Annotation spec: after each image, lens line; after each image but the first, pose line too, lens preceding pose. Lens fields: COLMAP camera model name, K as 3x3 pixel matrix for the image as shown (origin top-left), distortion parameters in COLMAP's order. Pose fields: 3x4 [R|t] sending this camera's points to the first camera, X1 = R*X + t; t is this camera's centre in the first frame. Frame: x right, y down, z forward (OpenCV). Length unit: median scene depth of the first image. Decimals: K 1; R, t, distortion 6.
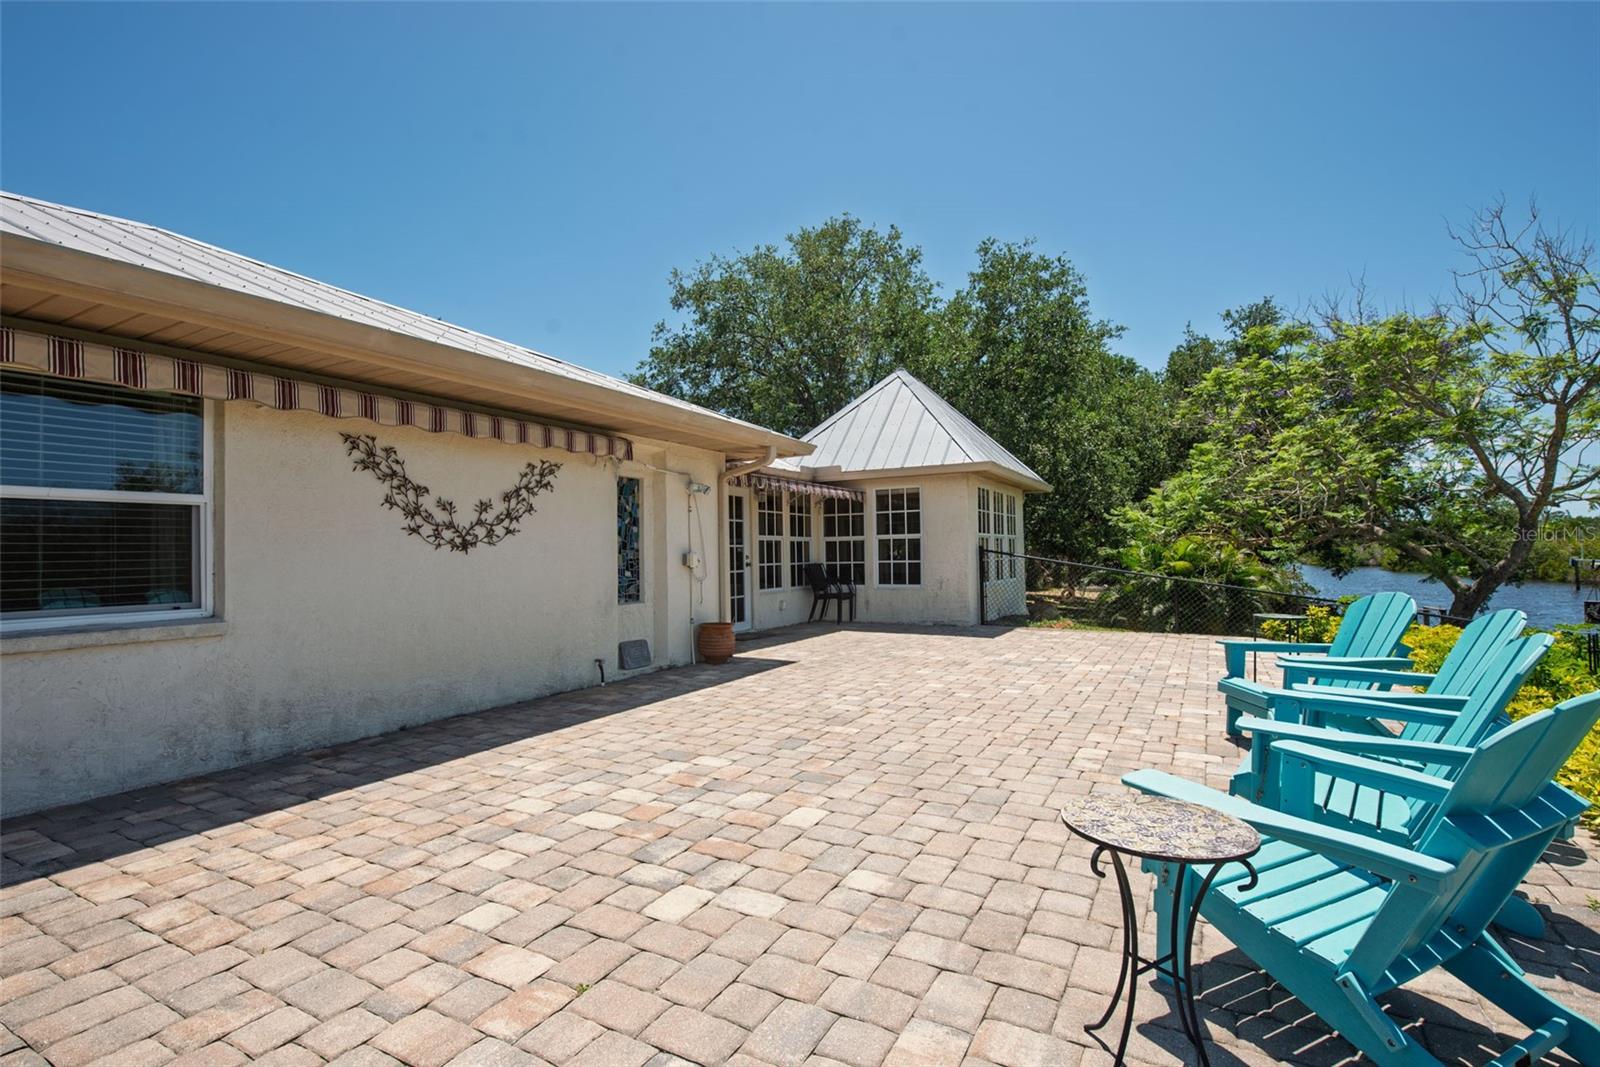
lens RADIAL K [[757.8, 0, 807.8], [0, 757.8, 532.7], [0, 0, 1]] dist [-0.009138, -0.000172]
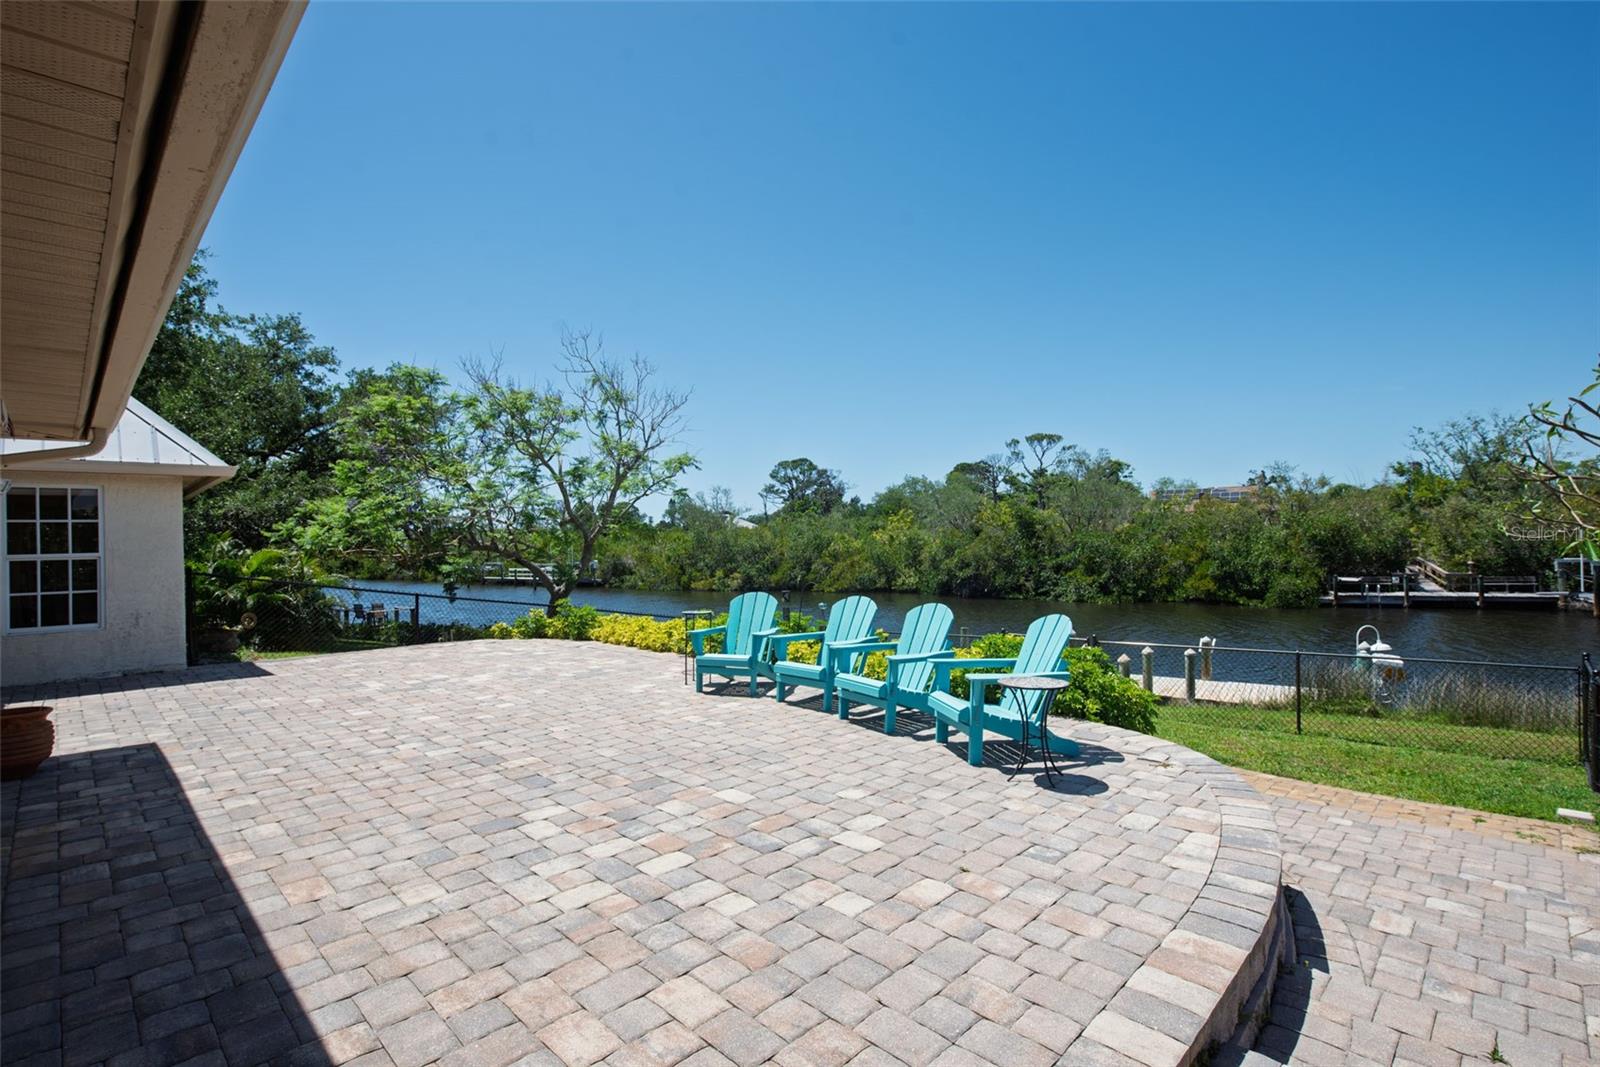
lens RADIAL K [[741.1, 0, 796.5], [0, 741.1, 533.7], [0, 0, 1]] dist [-0.010544, -0.000646]
pose [[0.282561, 0.019820, 0.959044, -0.770524], [-0.010431, 0.999791, -0.017588, -0.026271], [-0.959193, -0.005034, 0.282709, 0.367435]]
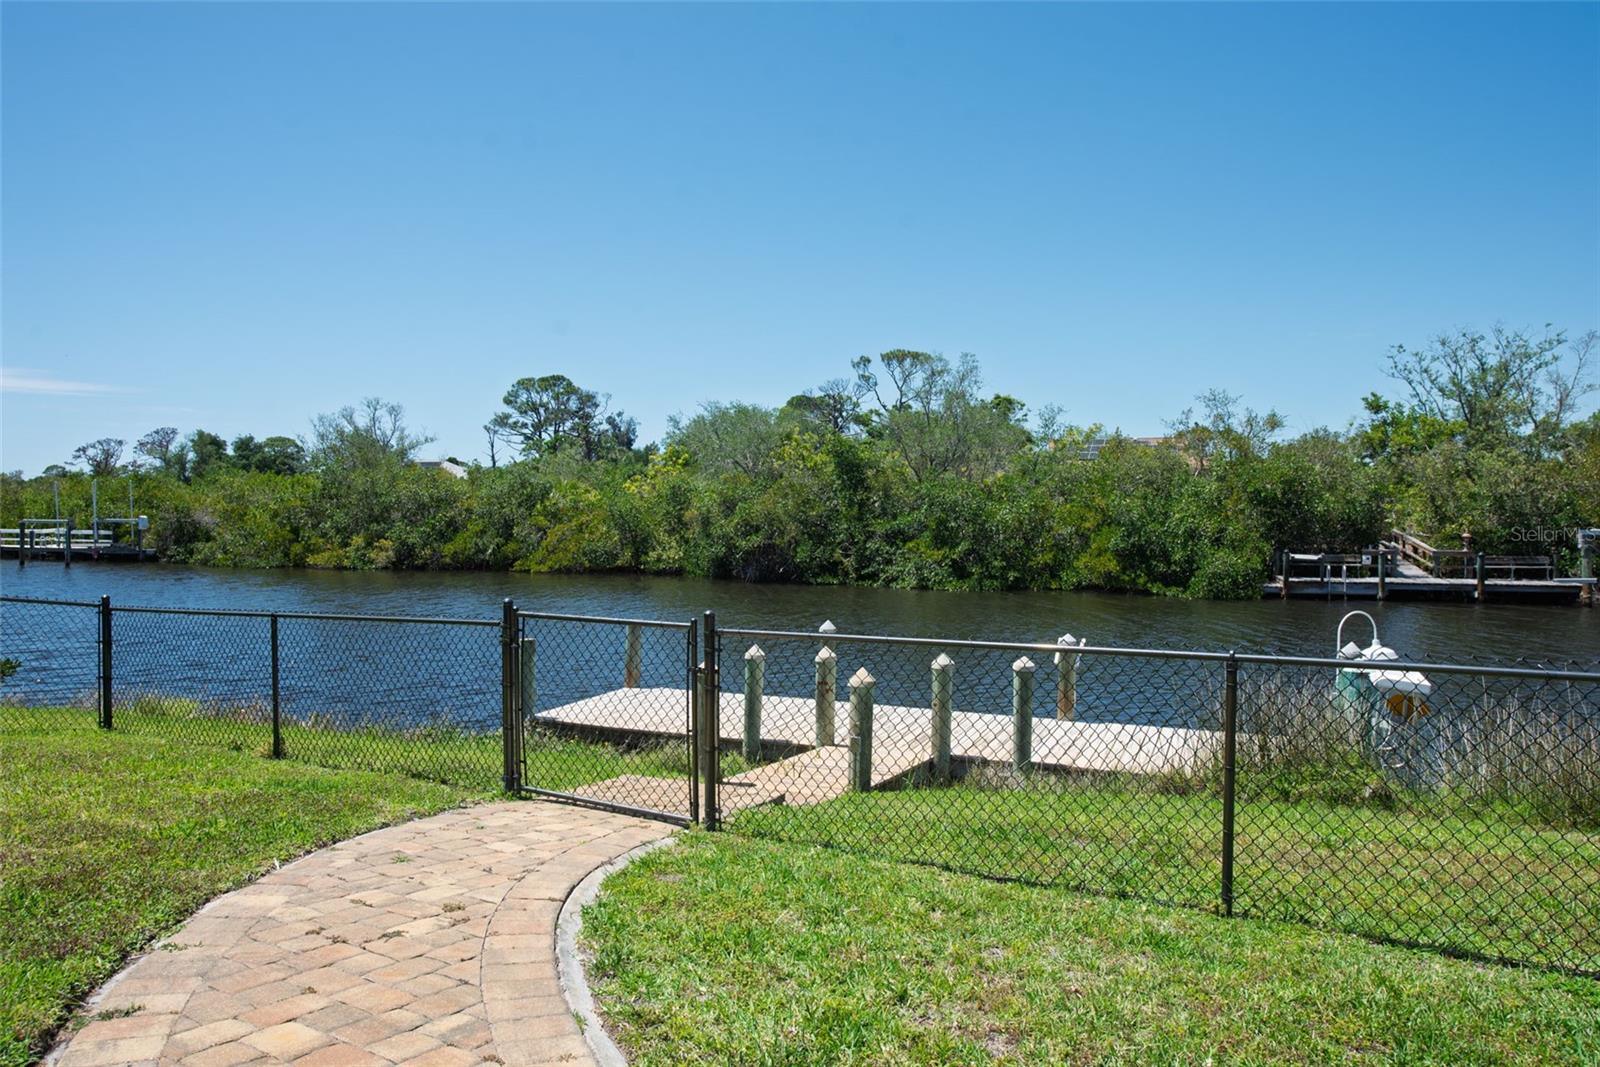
lens RADIAL K [[1058.8, 0, 800.0], [0, 1058.8, 533.5], [0, 0, 1]] dist [0.003849, 0.001422]
pose [[0.079312, -0.004074, 0.996841, 0.569181], [-0.032802, 0.999439, 0.006695, 0.143133], [-0.996310, -0.033230, 0.079134, -0.062197]]
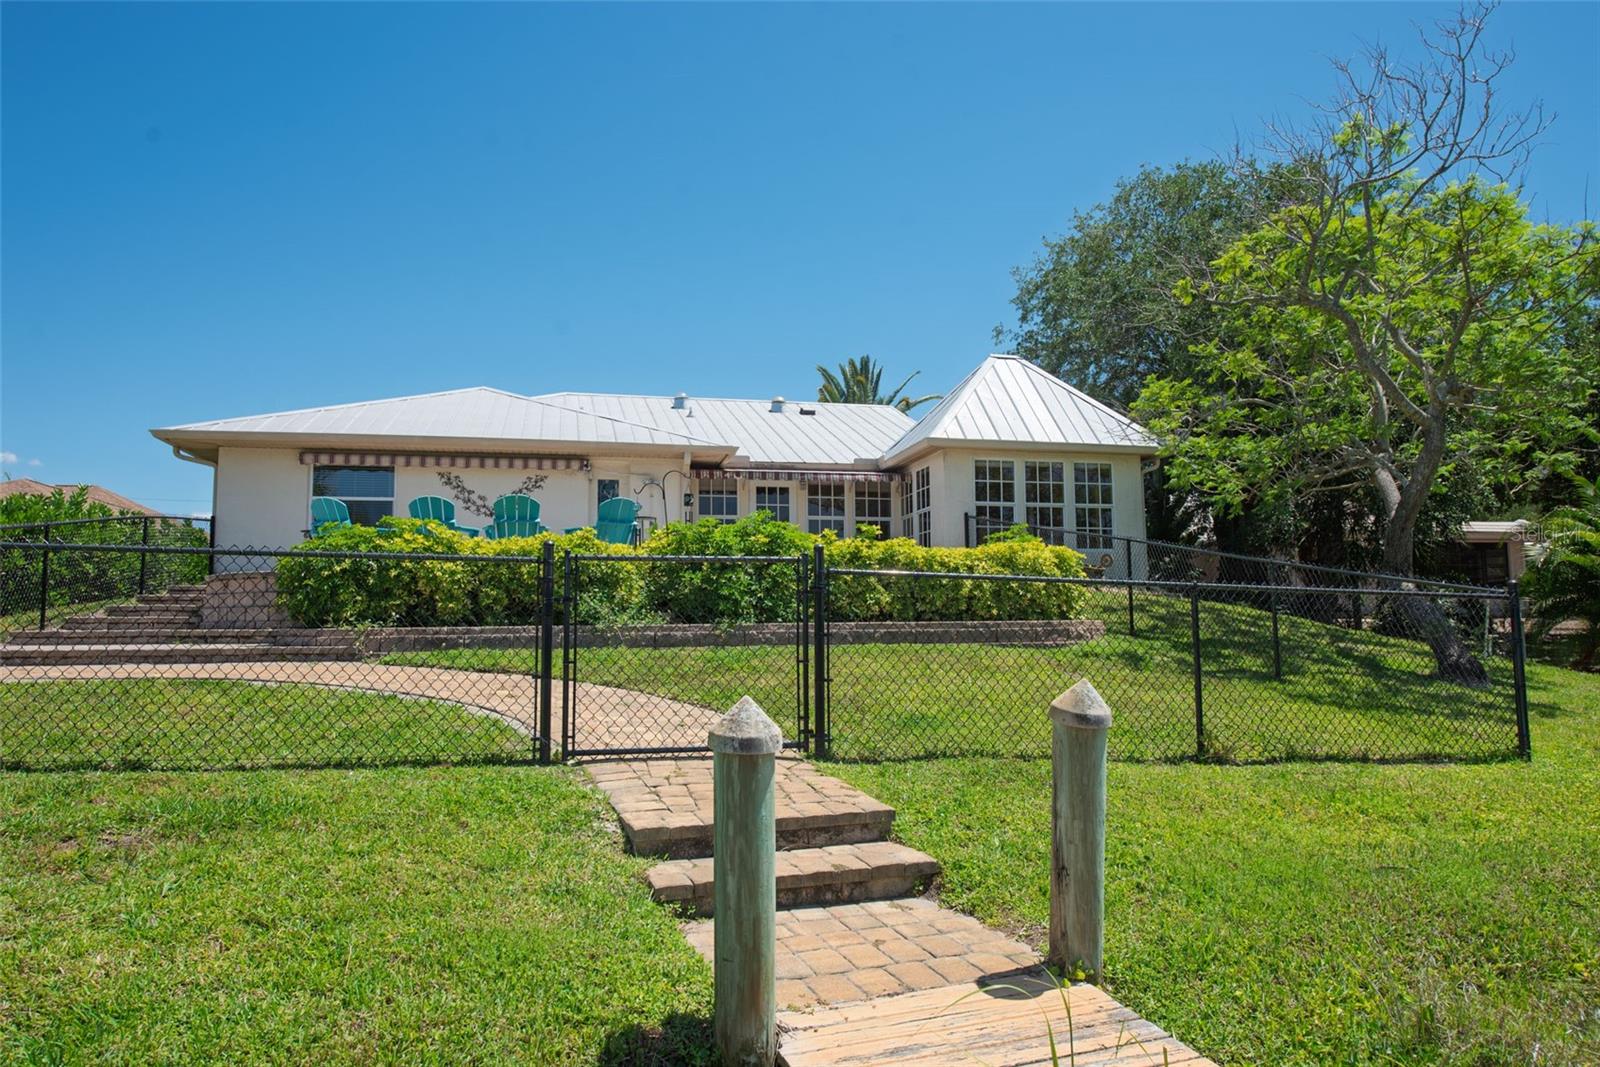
lens RADIAL K [[1058.8, 0, 800.0], [0, 1058.8, 533.5], [0, 0, 1]] dist [0.003849, 0.001422]
pose [[0.654847, -0.057909, -0.753540, 2.798262], [0.019654, 0.998028, -0.059618, 0.307121], [0.755506, 0.024231, 0.654694, -0.446157]]
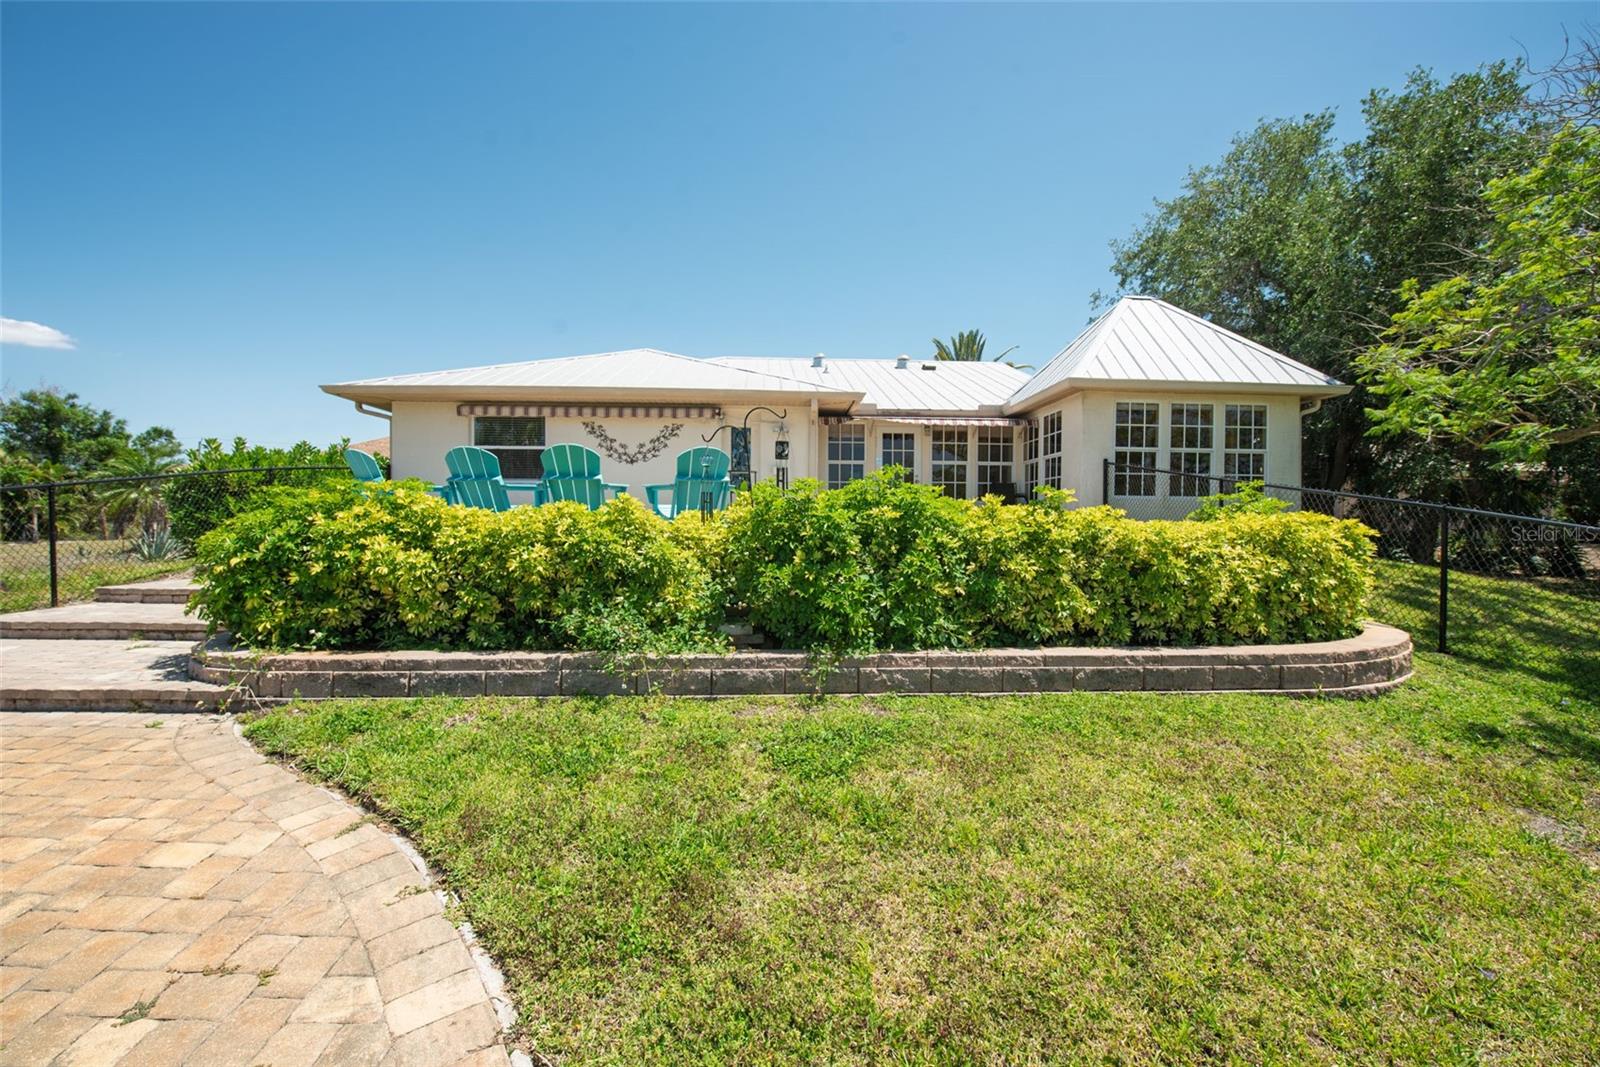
lens RADIAL K [[640.8, 0, 795.7], [0, 640.8, 532.8], [0, 0, 1]] dist [-0.016199, -0.000154]
pose [[0.512450, 0.033263, -0.858073, 1.742273], [0.009561, 0.998967, 0.044435, 0.172785], [0.858664, -0.030975, 0.511602, 0.402393]]
